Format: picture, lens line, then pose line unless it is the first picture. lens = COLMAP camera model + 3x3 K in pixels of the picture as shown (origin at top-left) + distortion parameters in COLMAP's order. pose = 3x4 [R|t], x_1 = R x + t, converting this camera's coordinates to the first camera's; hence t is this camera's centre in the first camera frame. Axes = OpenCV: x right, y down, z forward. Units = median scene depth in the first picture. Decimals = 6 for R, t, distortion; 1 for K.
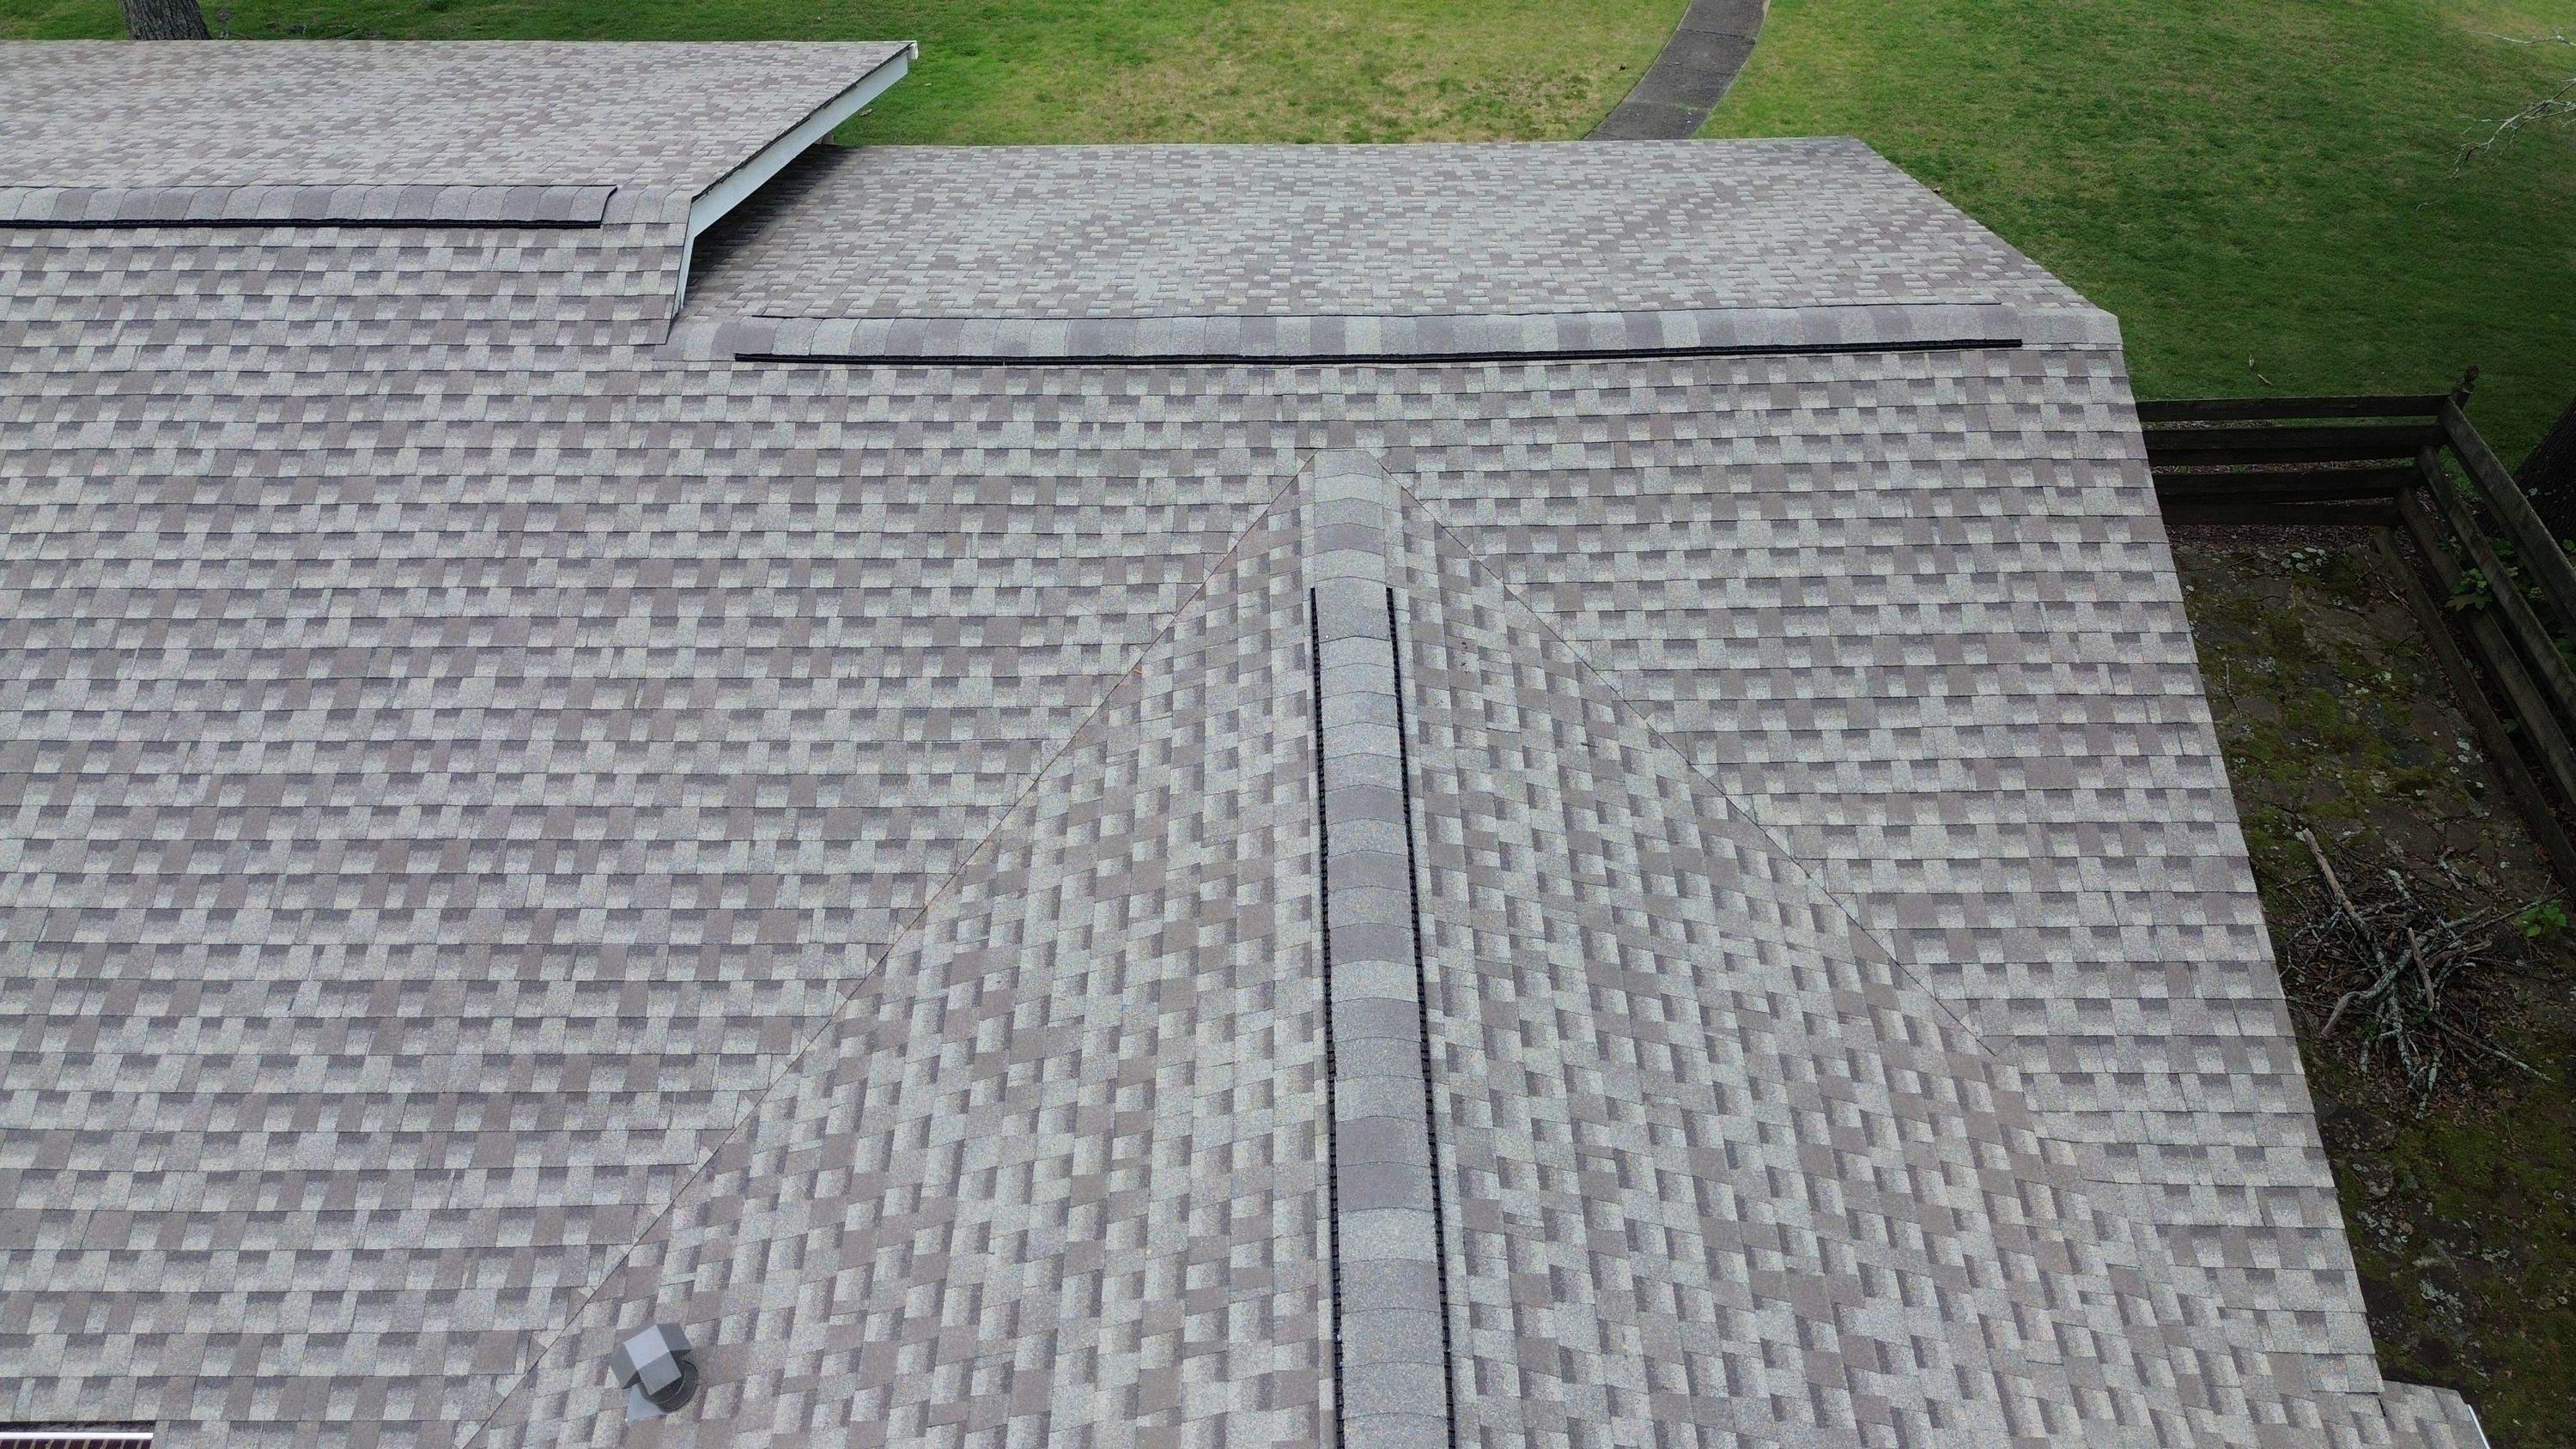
lens RADIAL K [[1817.8, 0, 1293.2], [0, 1817.8, 718.3], [0, 0, 1]] dist [0.076635, -0.071058]
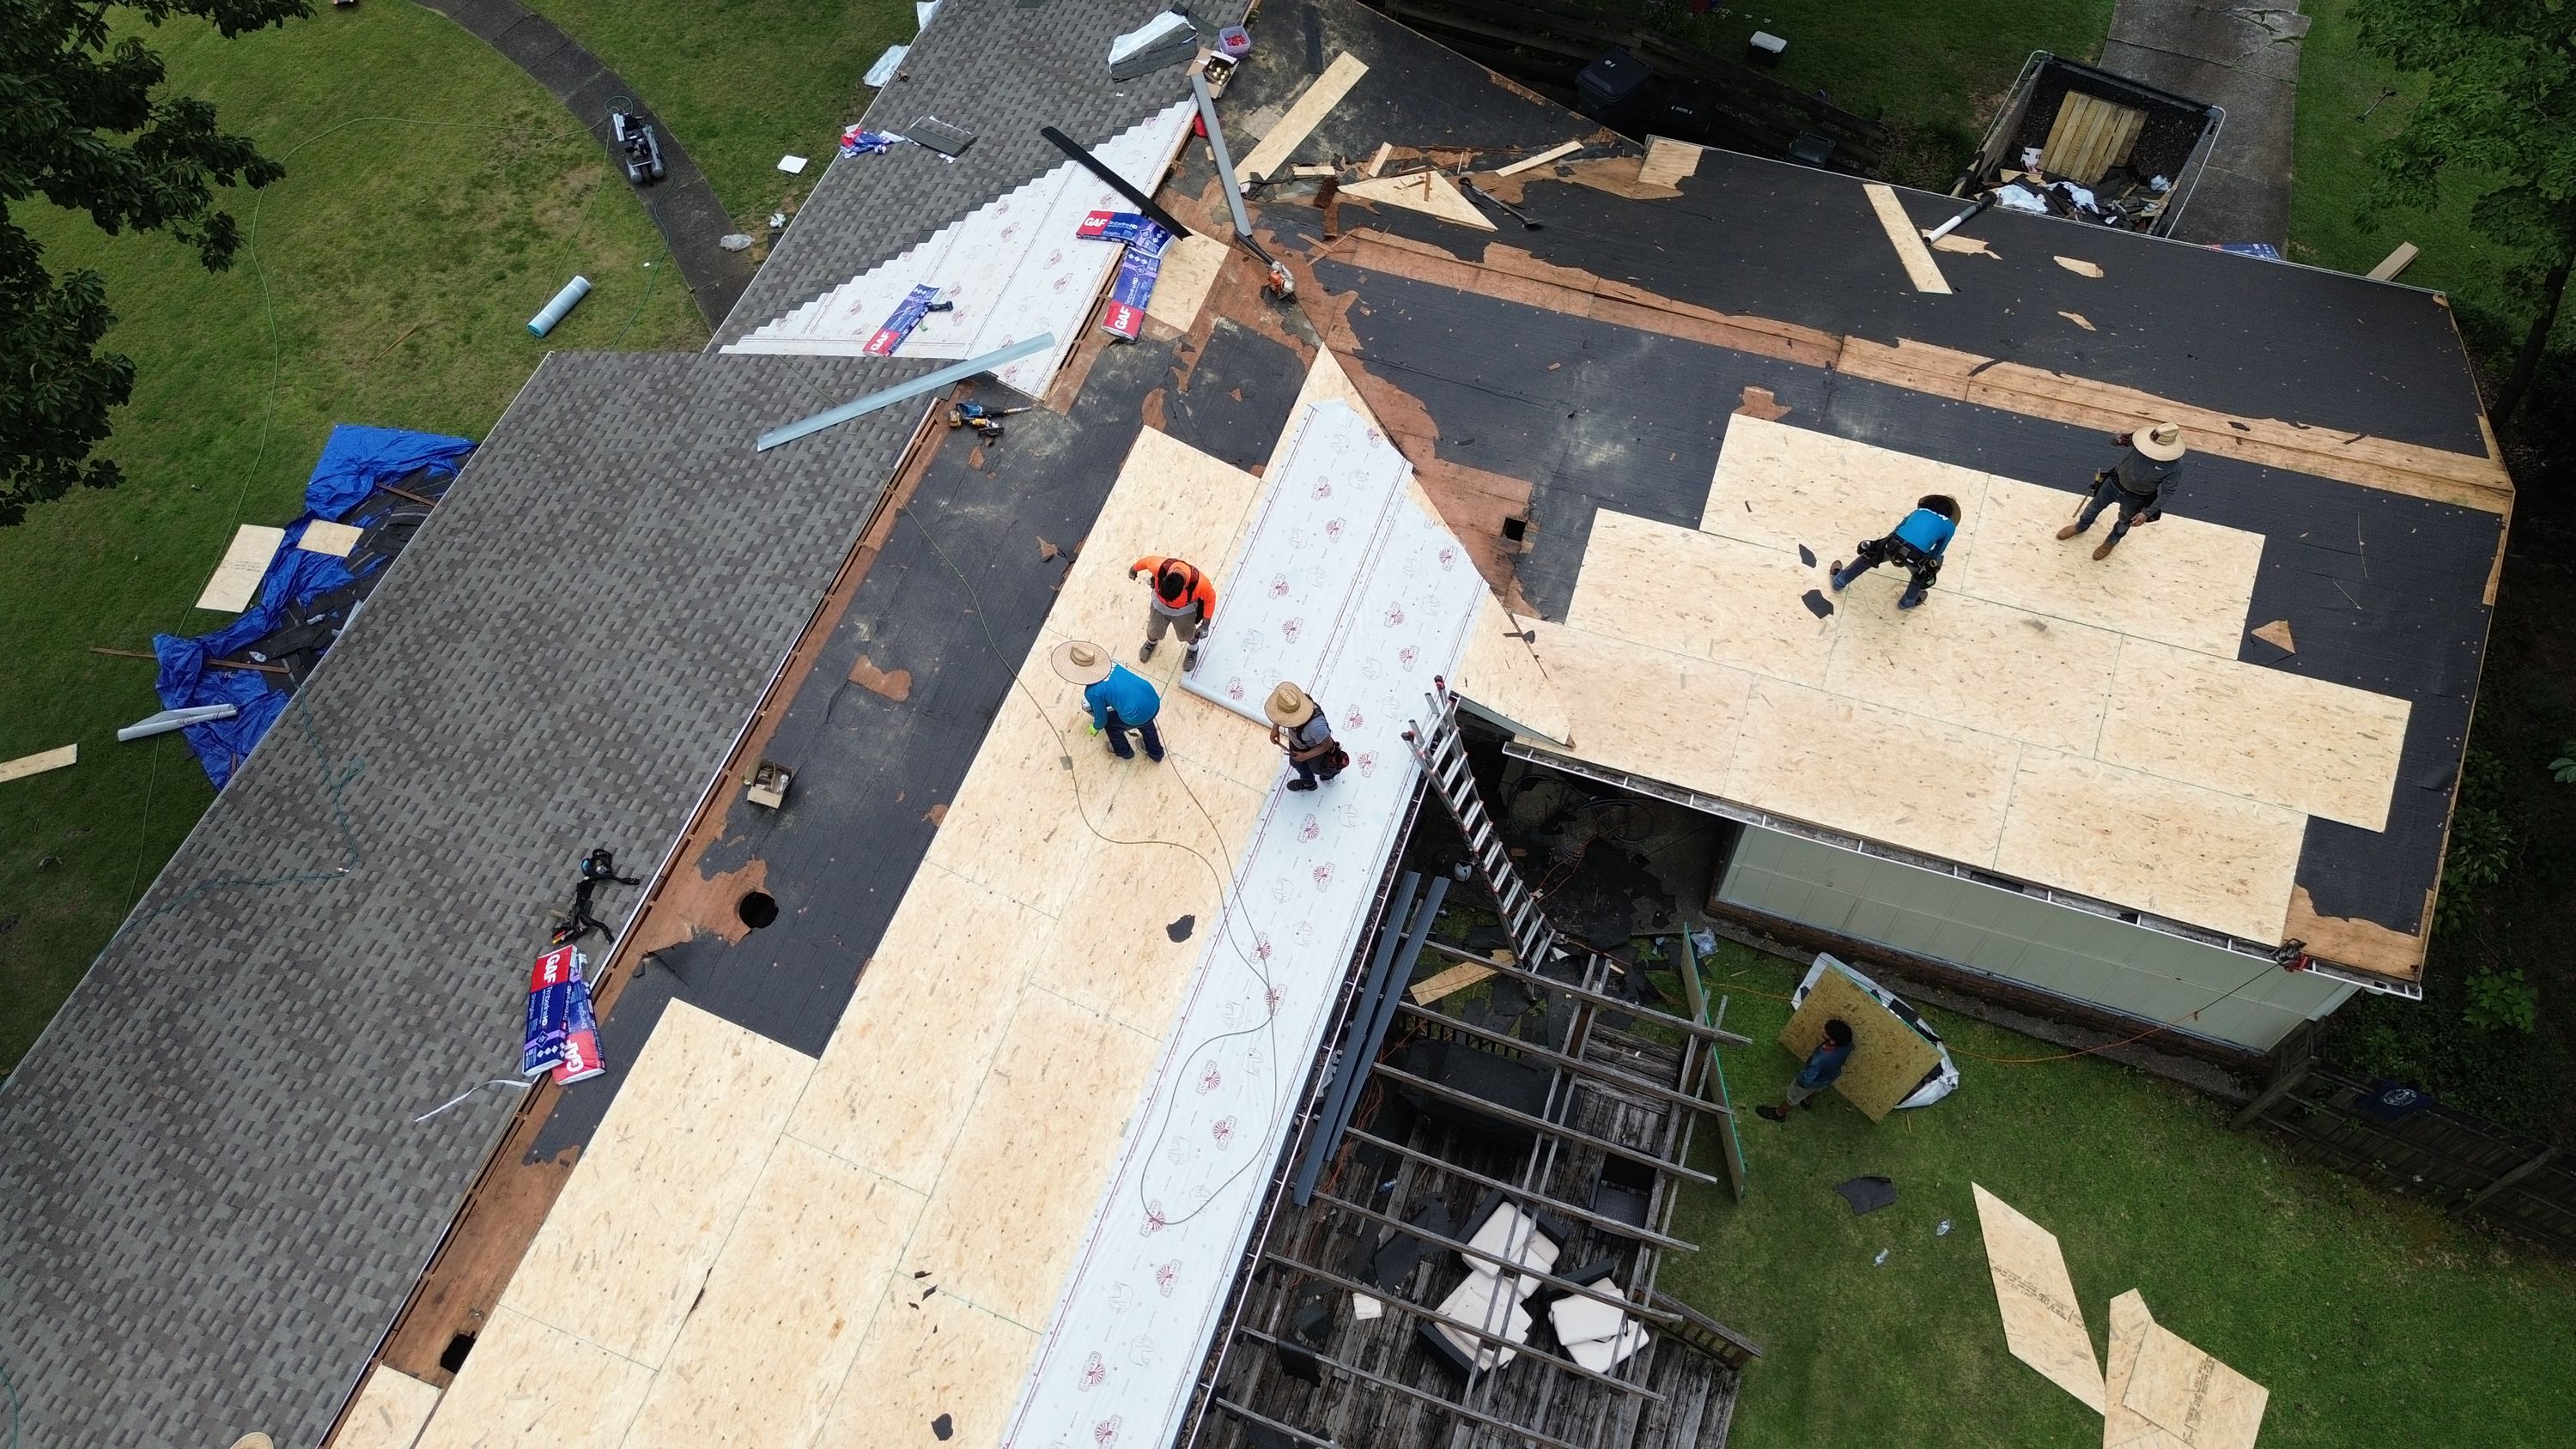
lens RADIAL K [[1834.0, 0, 1288.2], [0, 1834.0, 715.9], [0, 0, 1]] dist [0.070828, -0.076731]
pose [[0.334012, -0.807726, 0.485813, -1.707951], [0.698706, 0.558120, 0.447562, -0.821435], [-0.632649, 0.189949, 0.750782, -0.716576]]
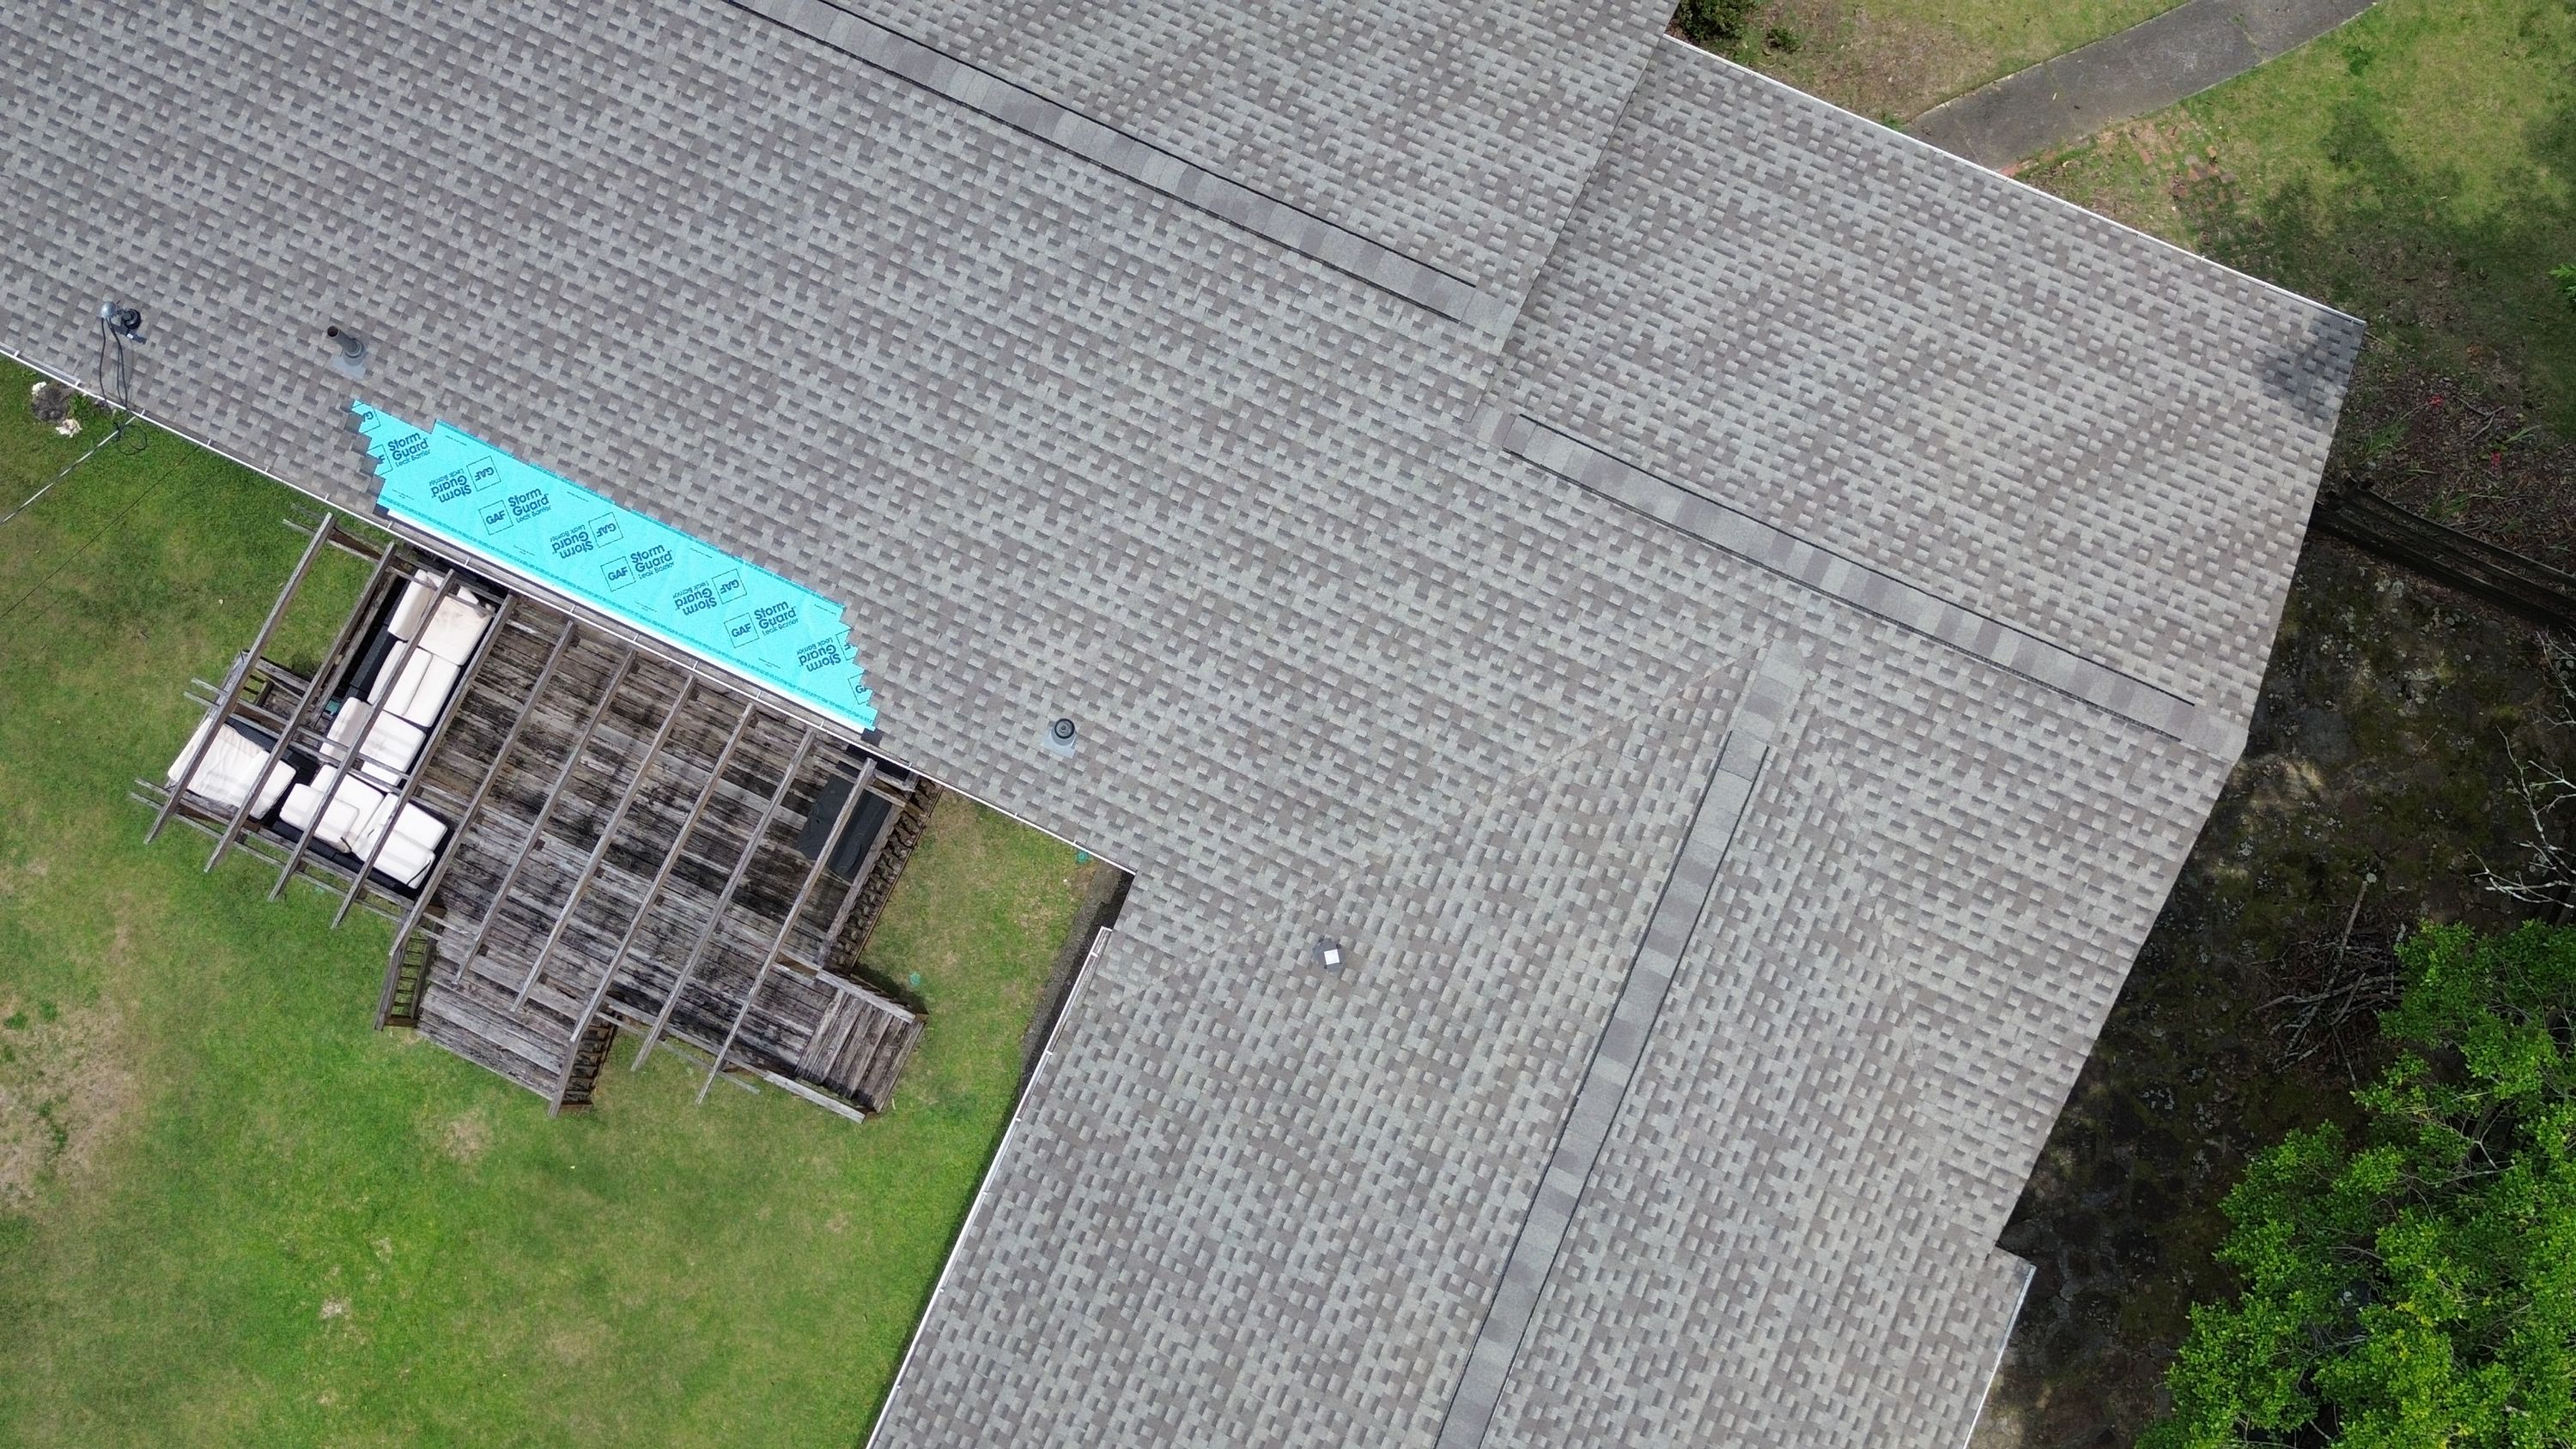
lens RADIAL K [[2318.4, 0, 1292.8], [0, 2318.4, 728.0], [0, 0, 1]] dist [0.112296, -0.243402]
pose [[0.908399, 0.410509, -0.079327, -0.217817], [-0.295423, 0.764457, 0.573001, -1.355280], [0.295865, -0.497078, 0.815707, -1.159101]]
